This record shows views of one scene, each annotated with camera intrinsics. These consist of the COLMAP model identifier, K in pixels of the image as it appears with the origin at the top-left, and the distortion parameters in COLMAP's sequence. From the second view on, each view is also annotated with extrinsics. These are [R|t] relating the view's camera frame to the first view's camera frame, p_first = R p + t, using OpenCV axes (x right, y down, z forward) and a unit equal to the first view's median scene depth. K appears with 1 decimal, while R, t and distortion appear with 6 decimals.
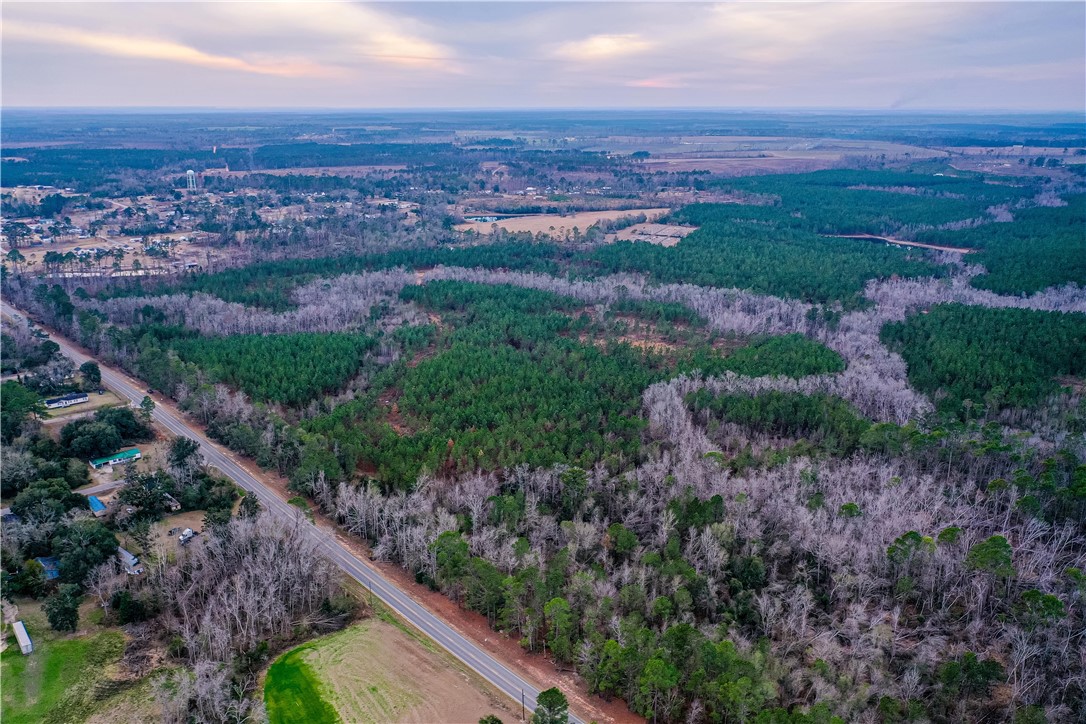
lens RADIAL K [[857.4, 0, 543.0], [0, 857.4, 362.0], [0, 0, 1]] dist [0.008264, 0.002835]
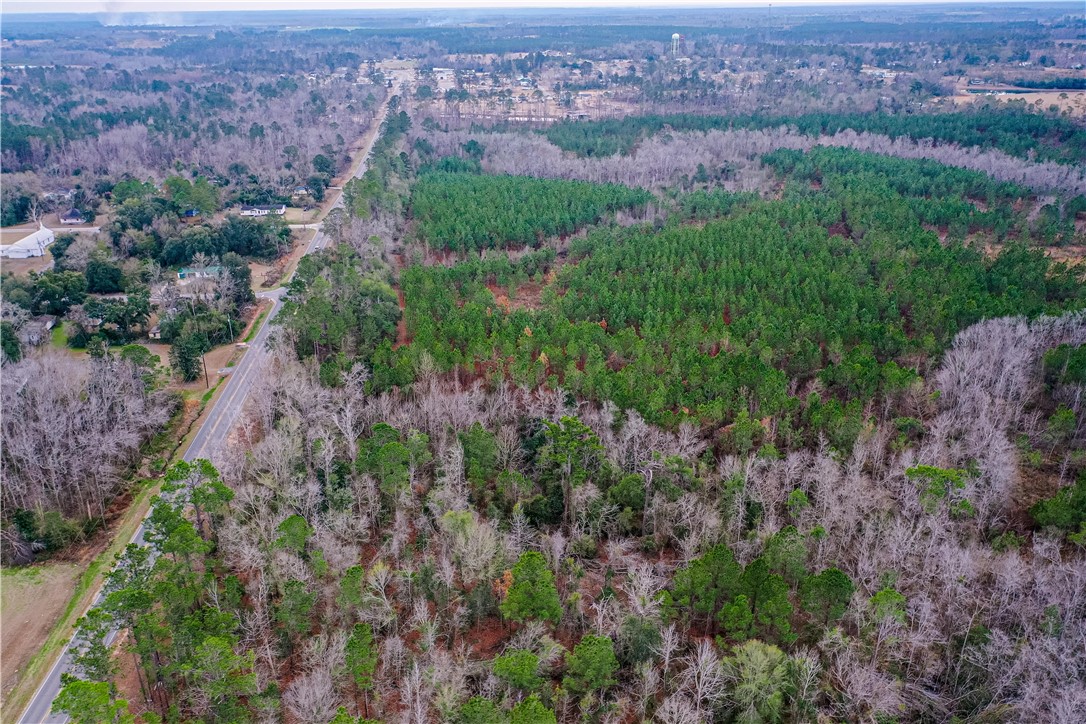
lens RADIAL K [[859.2, 0, 543.0], [0, 859.2, 362.0], [0, 0, 1]] dist [0.006686, 0.006265]
pose [[0.804452, 0.217353, -0.552824, 0.165103], [-0.157568, 0.975394, 0.154205, 0.011571], [0.572738, -0.036944, 0.818906, 0.337390]]
